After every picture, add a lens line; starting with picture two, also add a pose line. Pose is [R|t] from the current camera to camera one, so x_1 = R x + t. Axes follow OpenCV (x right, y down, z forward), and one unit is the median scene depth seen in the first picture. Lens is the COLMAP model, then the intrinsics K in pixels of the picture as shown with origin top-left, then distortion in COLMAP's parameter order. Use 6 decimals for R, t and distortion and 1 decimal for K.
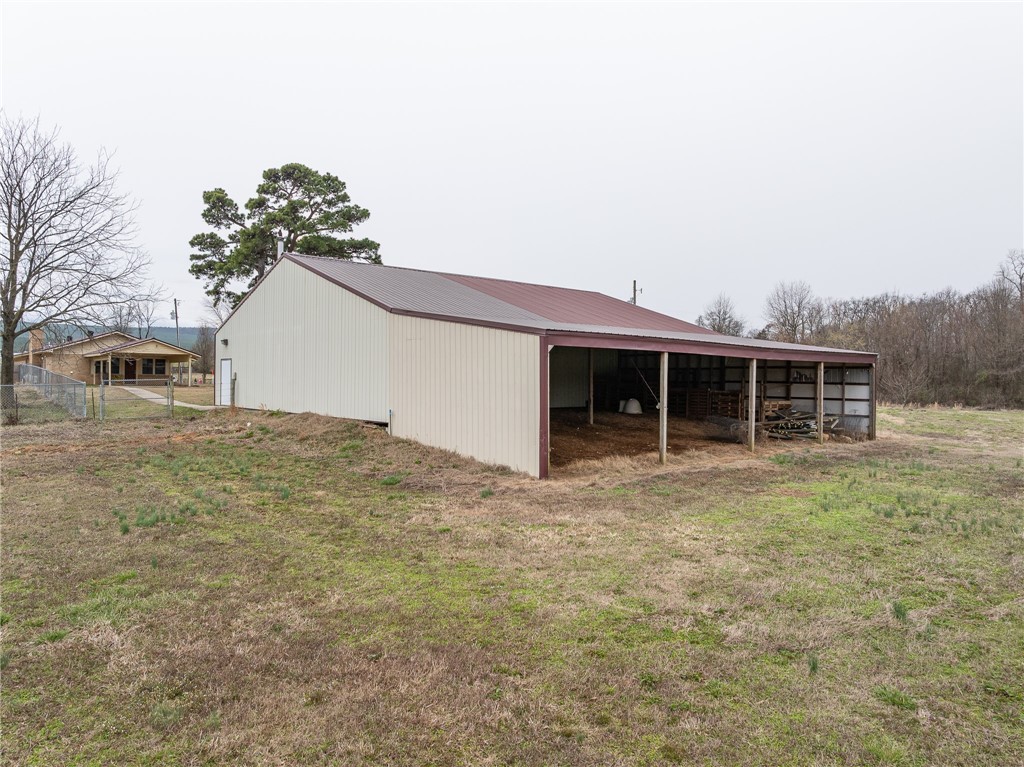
lens RADIAL K [[726.2, 0, 507.5], [0, 726.2, 381.8], [0, 0, 1]] dist [-0.041723, 0.002588]
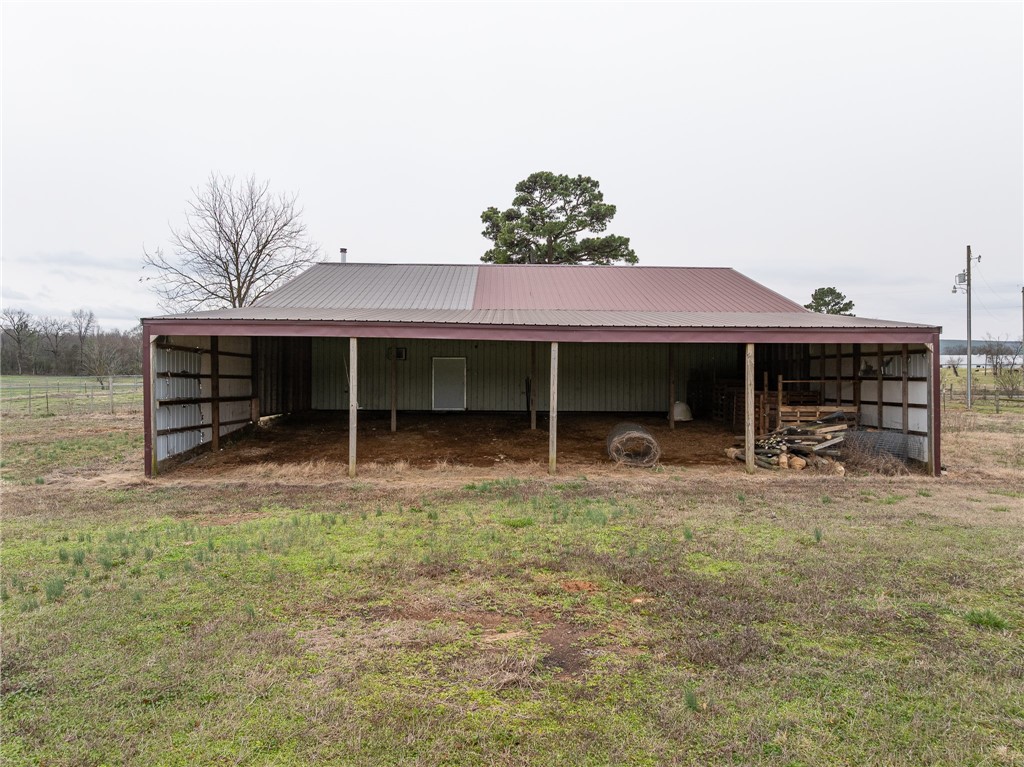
lens RADIAL K [[726.2, 0, 511.3], [0, 726.2, 383.4], [0, 0, 1]] dist [-0.041723, 0.002588]
pose [[0.769099, -0.002998, -0.639123, 0.333991], [-0.001948, 0.999973, -0.007034, 0.006226], [0.639127, 0.006655, 0.769072, 0.182933]]
